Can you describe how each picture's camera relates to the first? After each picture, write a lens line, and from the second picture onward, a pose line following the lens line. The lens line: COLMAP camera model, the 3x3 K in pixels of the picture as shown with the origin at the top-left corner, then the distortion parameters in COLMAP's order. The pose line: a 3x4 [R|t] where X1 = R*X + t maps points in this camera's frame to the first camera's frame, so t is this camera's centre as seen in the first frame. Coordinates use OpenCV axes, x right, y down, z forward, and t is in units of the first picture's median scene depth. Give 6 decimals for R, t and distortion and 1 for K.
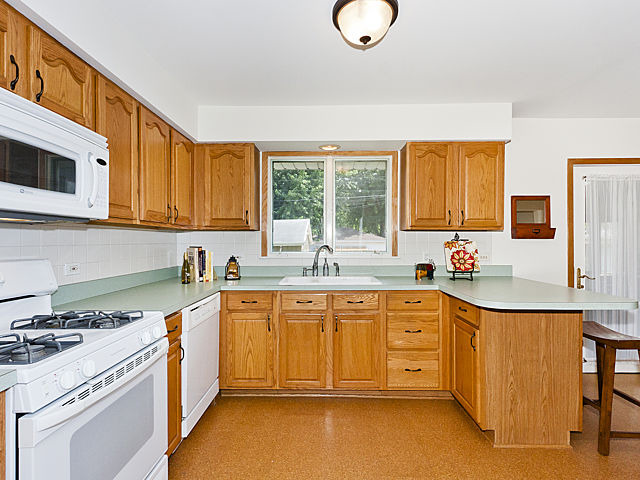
lens RADIAL K [[331.8, 0, 317.2], [0, 331.8, 241.6], [0, 0, 1]] dist [0.002916, 0.000169]
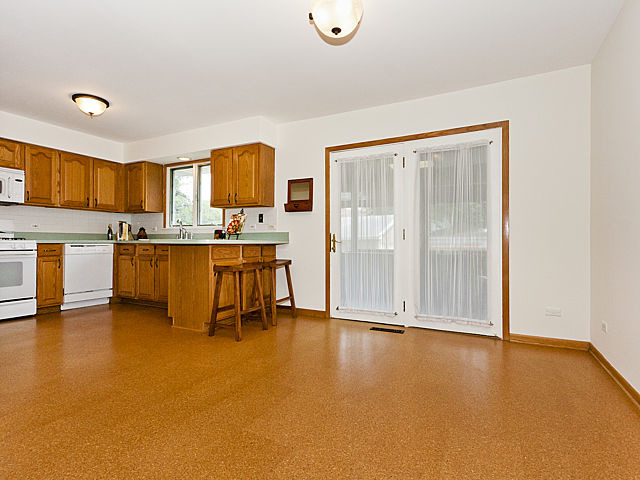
lens RADIAL K [[331.8, 0, 317.2], [0, 331.8, 241.6], [0, 0, 1]] dist [0.002916, 0.000169]
pose [[0.898642, 0.006208, -0.438638, 1.357554], [-0.006752, 0.999977, 0.000320, 0.114625], [0.438630, 0.002674, 0.898664, -0.157072]]
